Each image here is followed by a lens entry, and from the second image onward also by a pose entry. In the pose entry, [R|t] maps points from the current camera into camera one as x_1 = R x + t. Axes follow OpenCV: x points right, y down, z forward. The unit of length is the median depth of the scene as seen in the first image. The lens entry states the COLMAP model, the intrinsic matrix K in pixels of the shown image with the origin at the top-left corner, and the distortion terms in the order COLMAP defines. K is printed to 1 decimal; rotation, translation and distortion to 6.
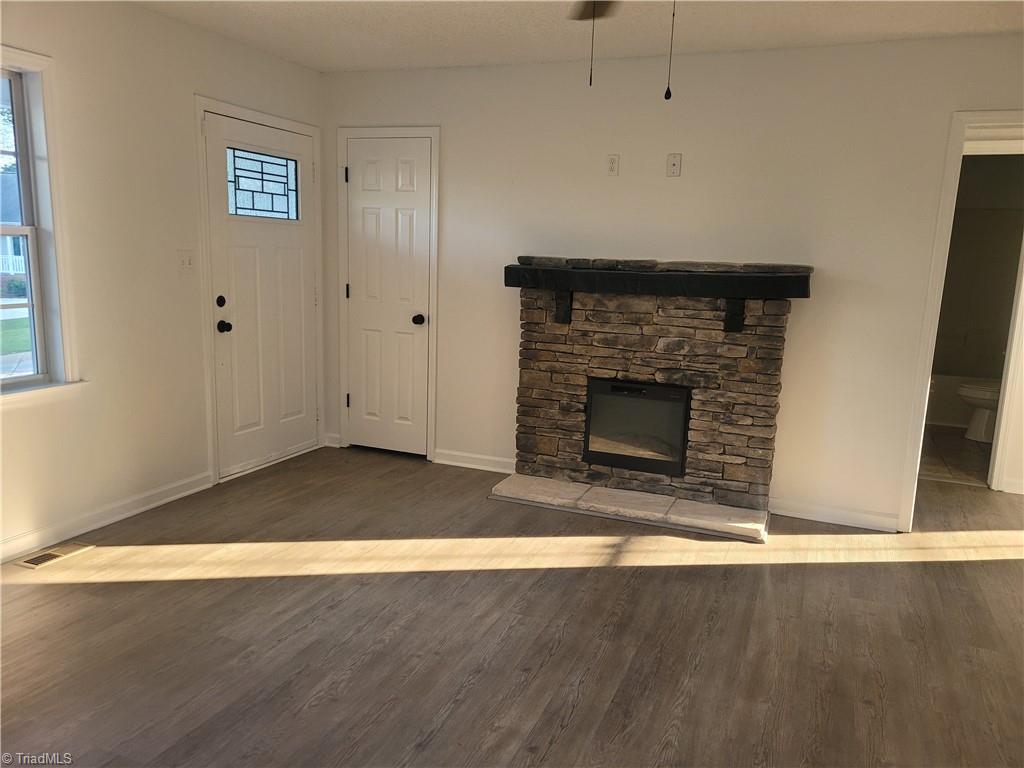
lens RADIAL K [[761.6, 0, 513.6], [0, 761.6, 379.8], [0, 0, 1]] dist [0.039794, -0.014445]
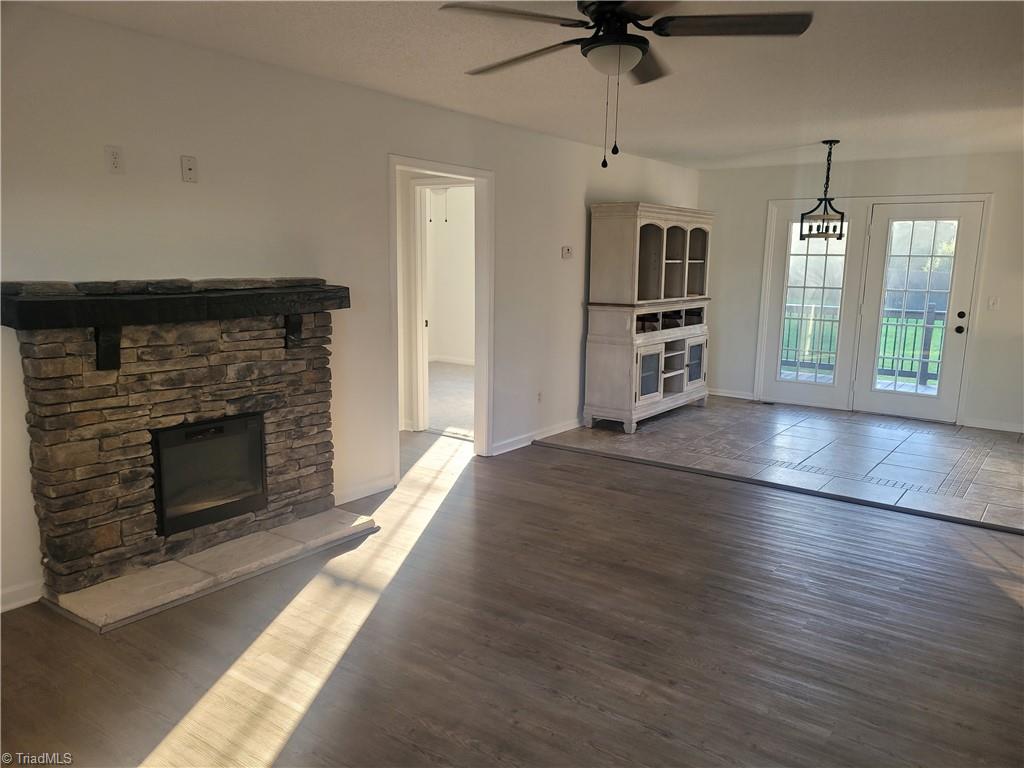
lens RADIAL K [[761.6, 0, 512.7], [0, 761.6, 392.2], [0, 0, 1]] dist [0.039794, -0.014445]
pose [[0.253505, -0.193198, 0.947845, -0.576046], [0.165512, 0.974066, 0.154275, -0.107556], [-0.953069, 0.117771, 0.278907, 0.432452]]
